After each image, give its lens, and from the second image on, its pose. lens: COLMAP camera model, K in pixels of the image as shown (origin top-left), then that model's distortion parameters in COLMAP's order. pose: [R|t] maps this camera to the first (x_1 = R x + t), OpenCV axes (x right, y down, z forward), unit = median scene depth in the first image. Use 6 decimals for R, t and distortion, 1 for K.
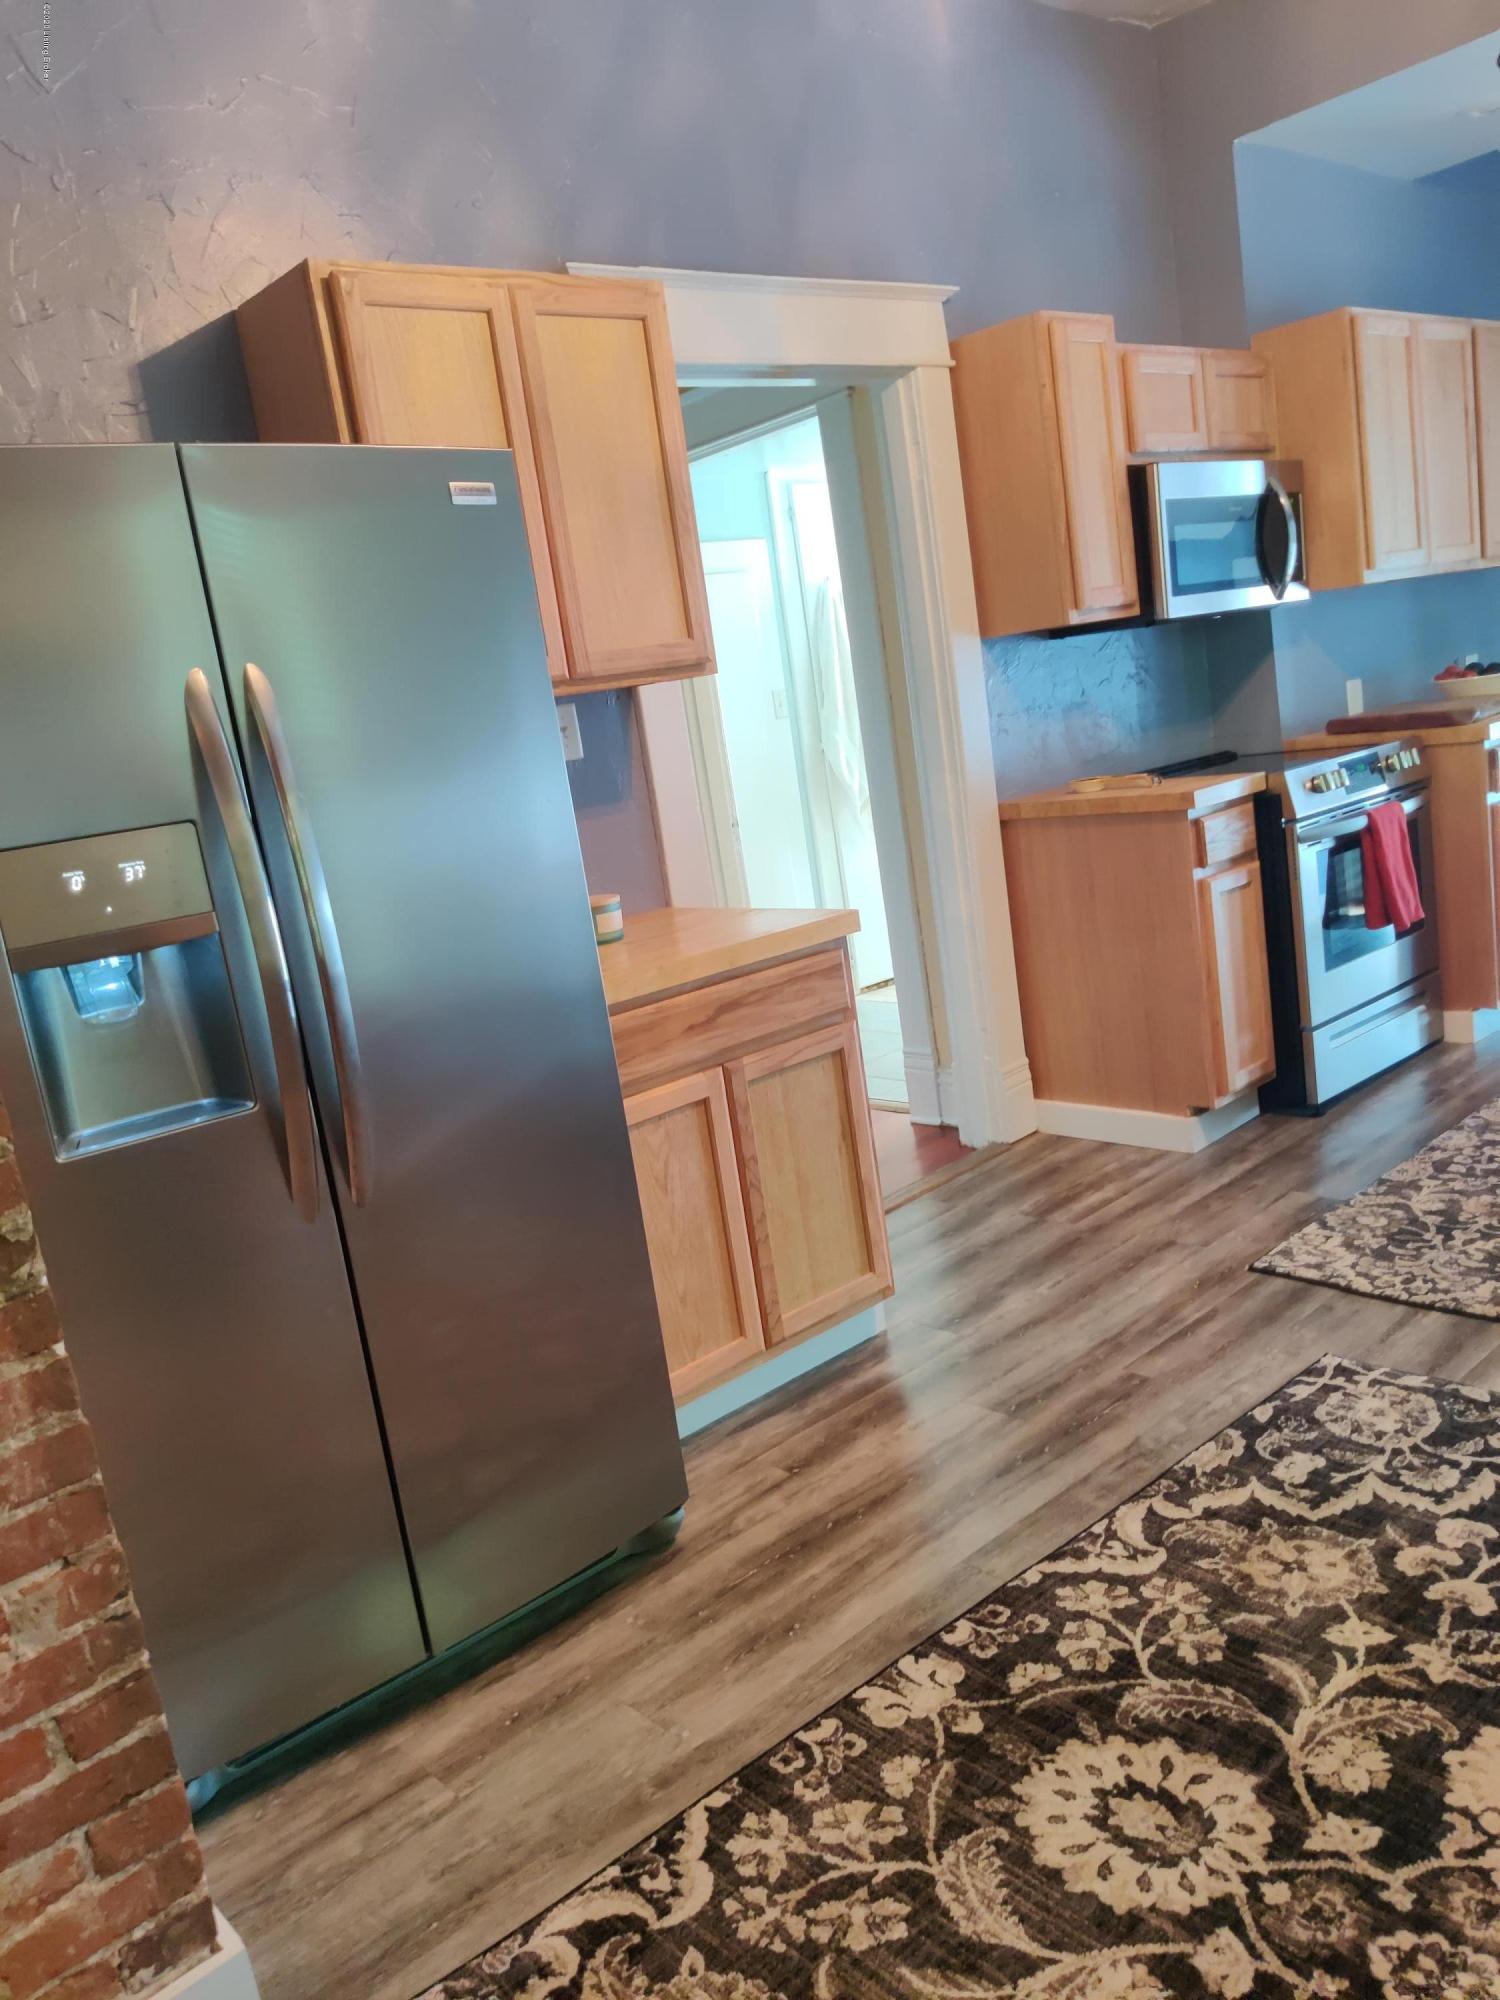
lens RADIAL K [[1553.1, 0, 740.2], [0, 1553.1, 992.1], [0, 0, 1]] dist [-0.004239, 0.000425]
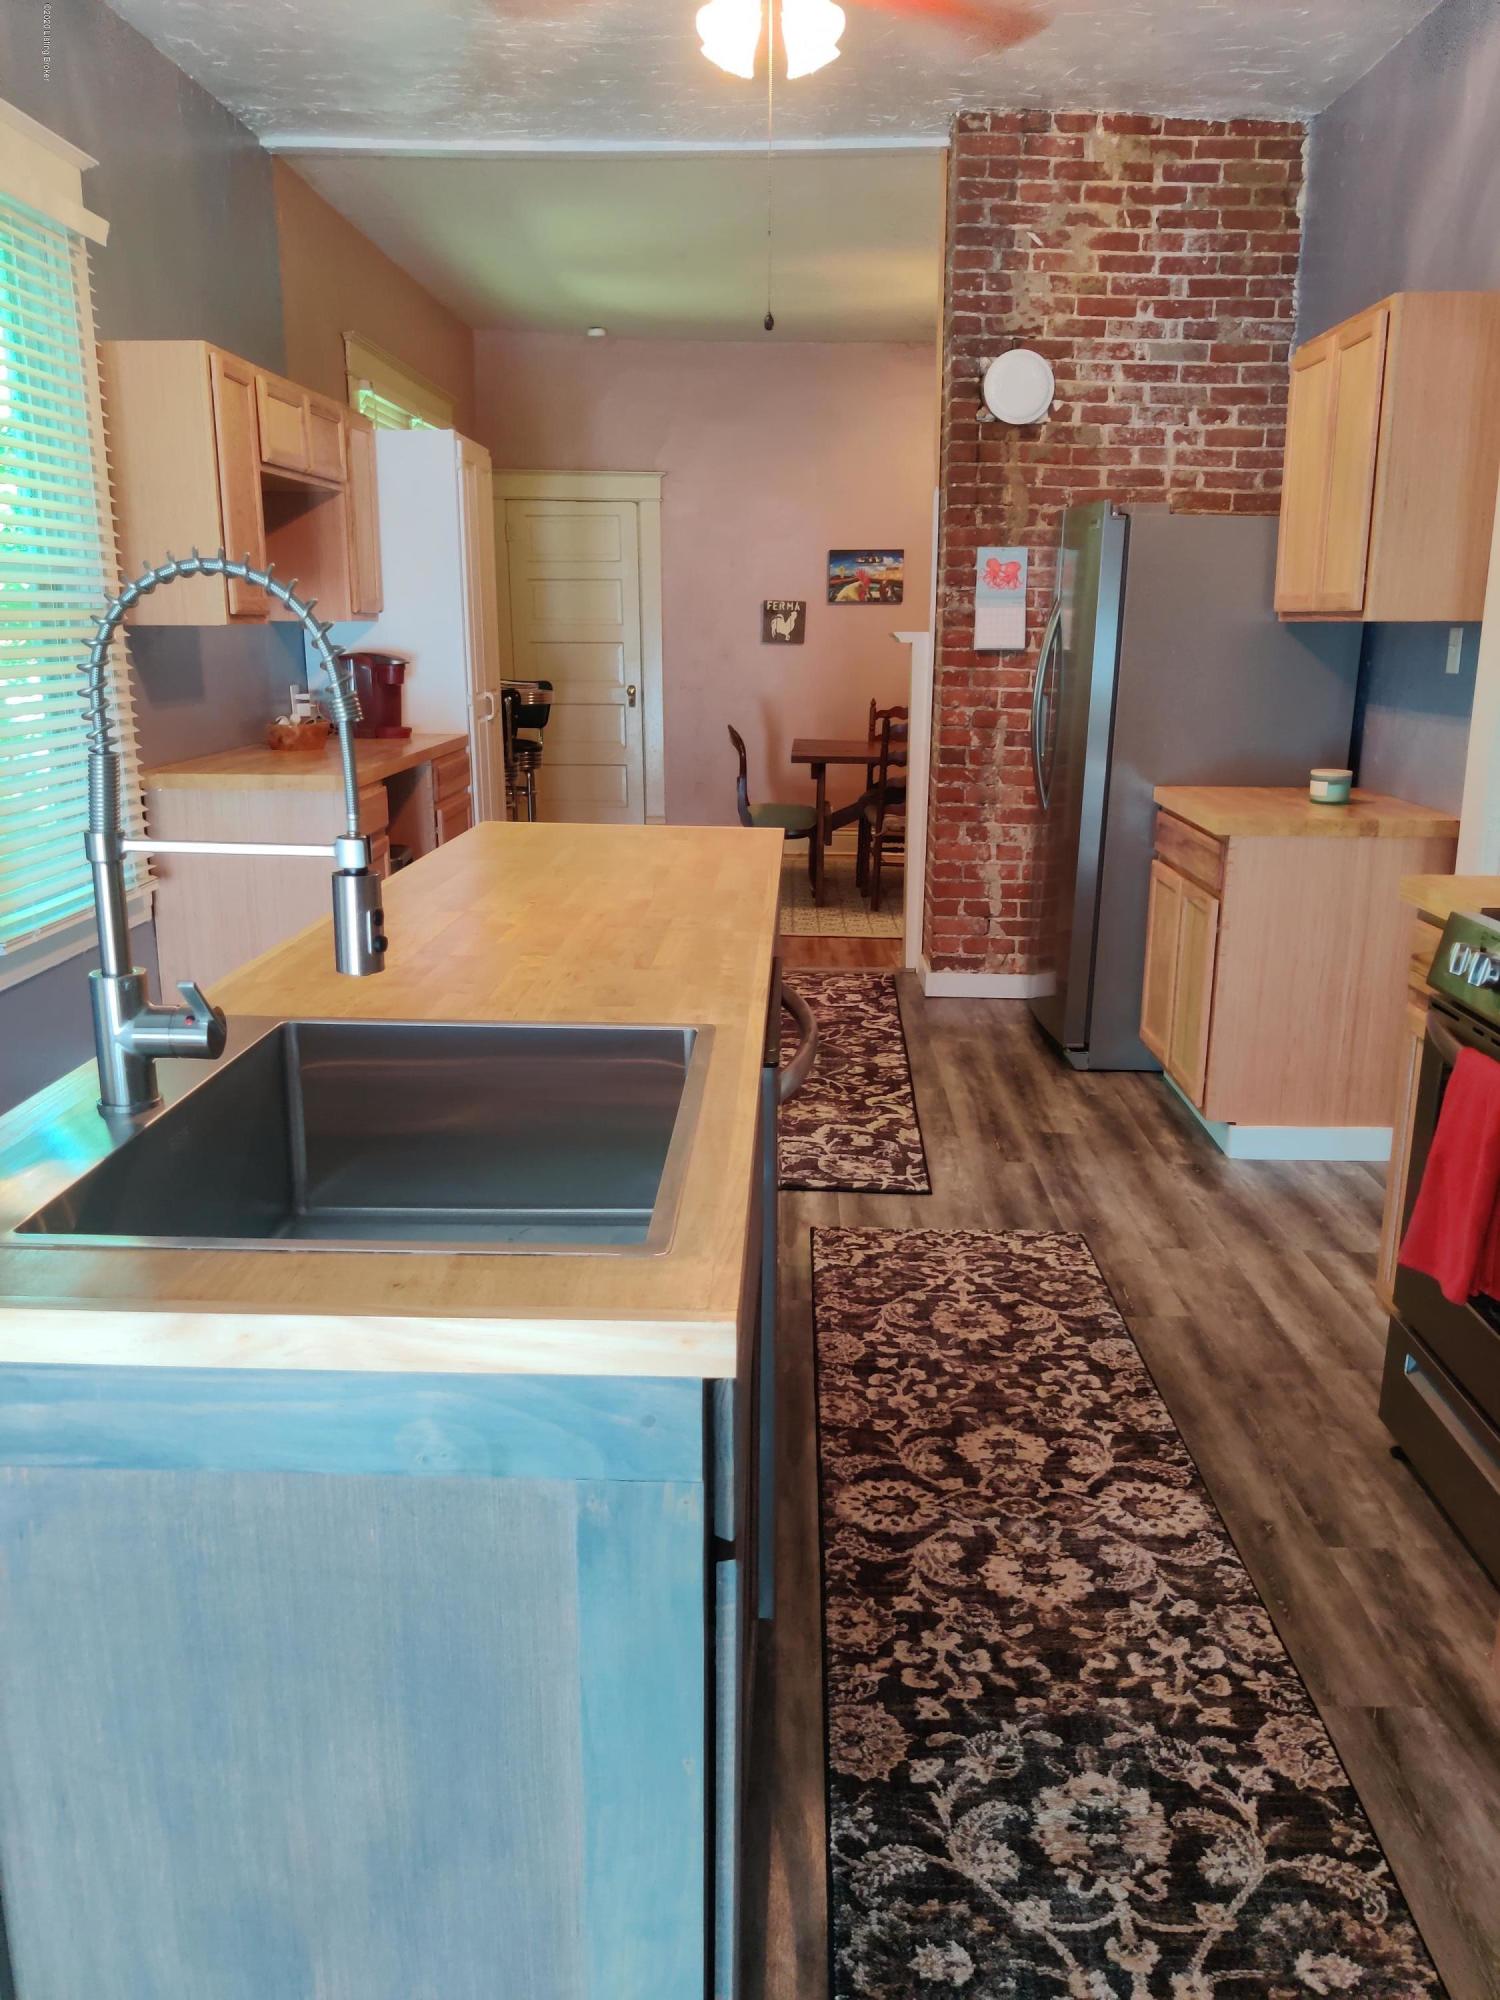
lens RADIAL K [[1524.5, 0, 750.0], [0, 1524.5, 1000.0], [0, 0, 1]] dist [0.014933, -0.006352]
pose [[-0.678005, 0.309554, -0.666697, 1.463898], [-0.047872, 0.886479, 0.460286, -0.576494], [0.733496, 0.343993, -0.586218, 1.781129]]
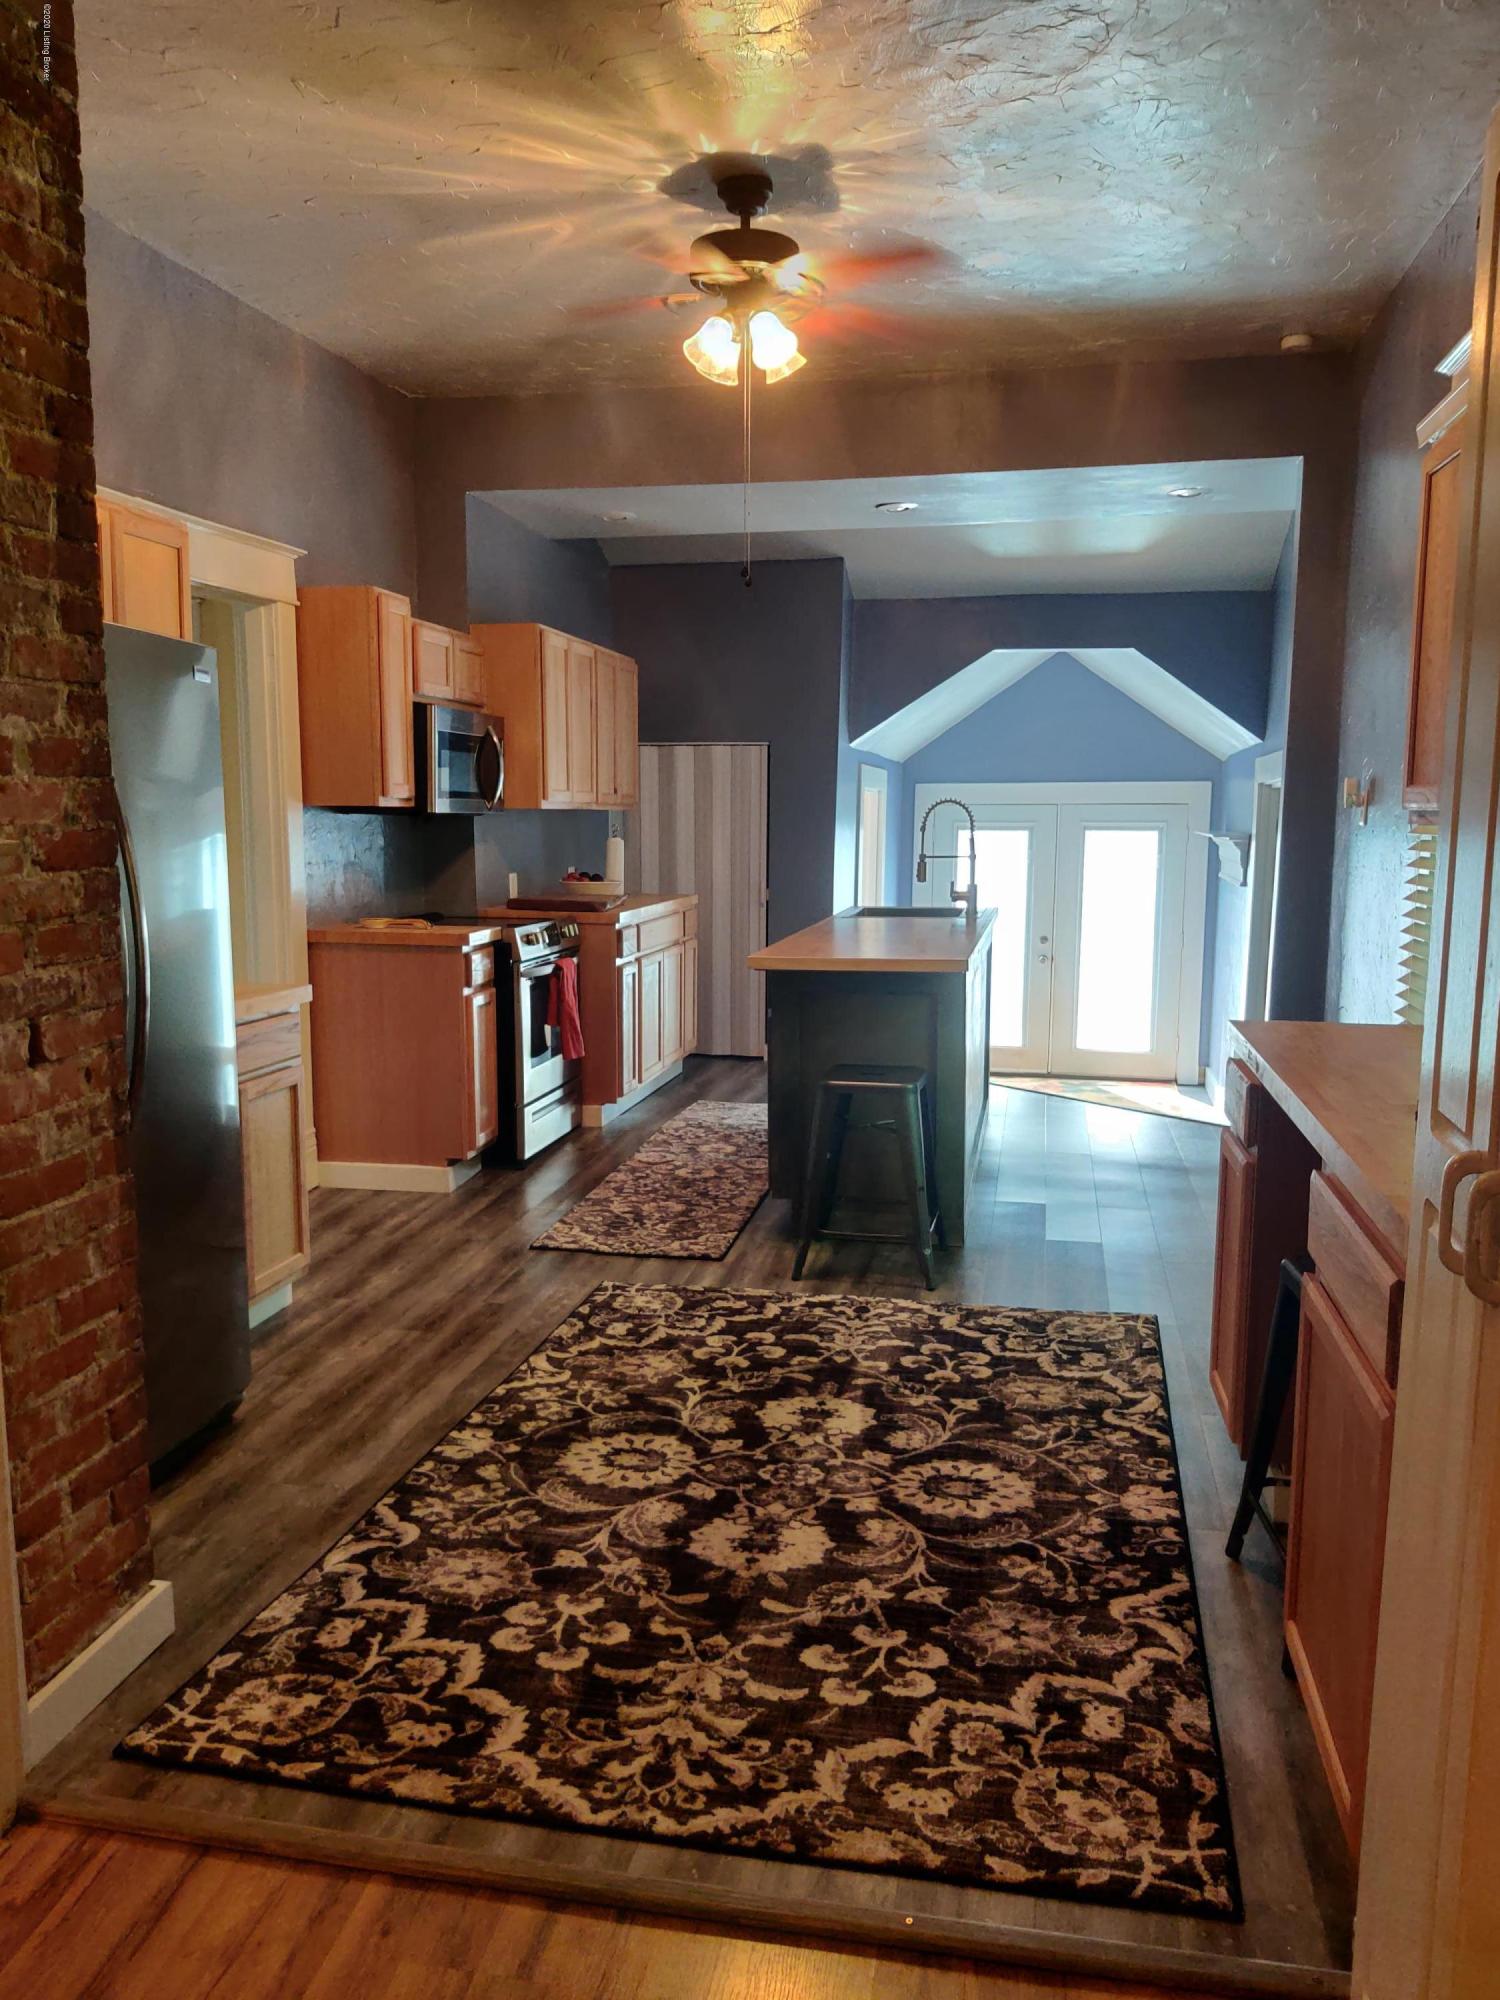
lens RADIAL K [[1524.5, 0, 750.0], [0, 1524.5, 1000.0], [0, 0, 1]] dist [0.014933, -0.006352]
pose [[0.783107, 0.073400, 0.617540, -0.549368], [-0.001136, 0.993177, -0.116608, 0.142053], [-0.621886, 0.090615, 0.777848, -0.380173]]
